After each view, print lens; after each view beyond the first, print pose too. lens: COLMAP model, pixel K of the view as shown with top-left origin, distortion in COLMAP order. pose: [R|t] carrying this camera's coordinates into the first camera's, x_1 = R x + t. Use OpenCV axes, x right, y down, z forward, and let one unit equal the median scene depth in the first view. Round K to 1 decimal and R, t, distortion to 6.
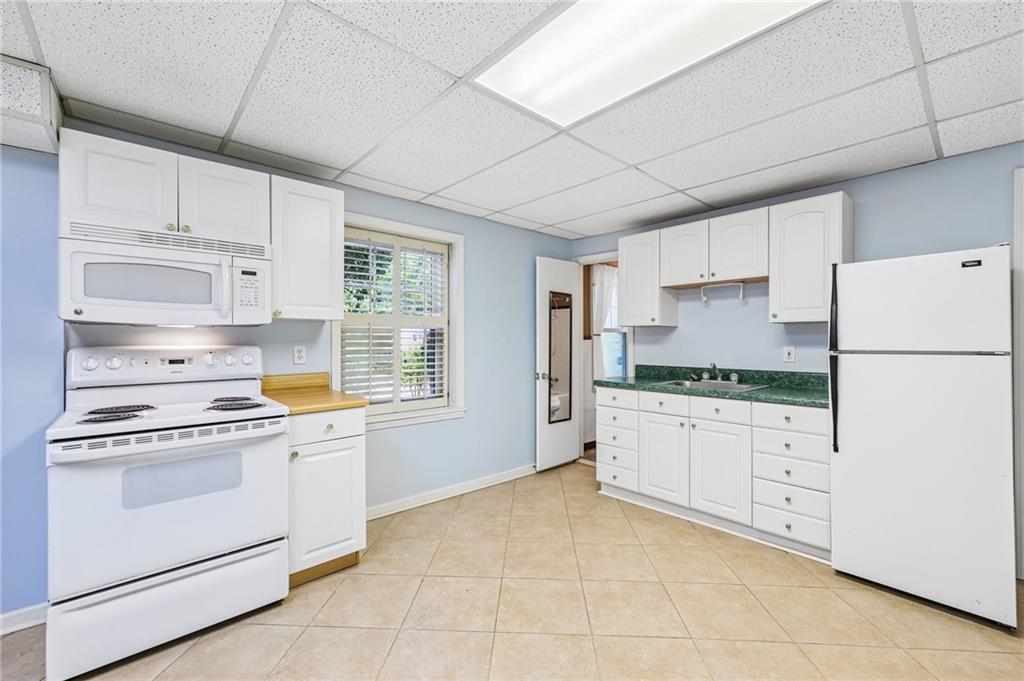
lens RADIAL K [[412.7, 0, 514.5], [0, 412.7, 338.8], [0, 0, 1]] dist [0.003424, -0.000226]
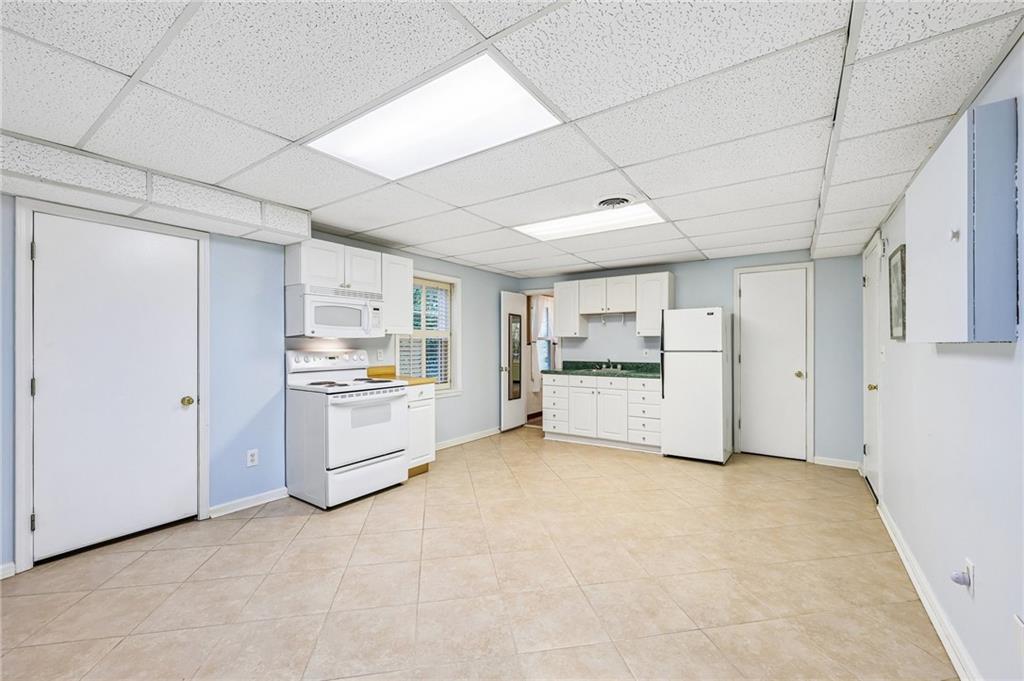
lens RADIAL K [[412.7, 0, 510.0], [0, 412.7, 343.2], [0, 0, 1]] dist [0.003424, -0.000226]
pose [[0.972595, 0.000485, 0.232505, -0.408610], [-0.000134, 0.999999, -0.001526, -0.005576], [-0.232506, 0.001453, 0.972594, -0.748257]]
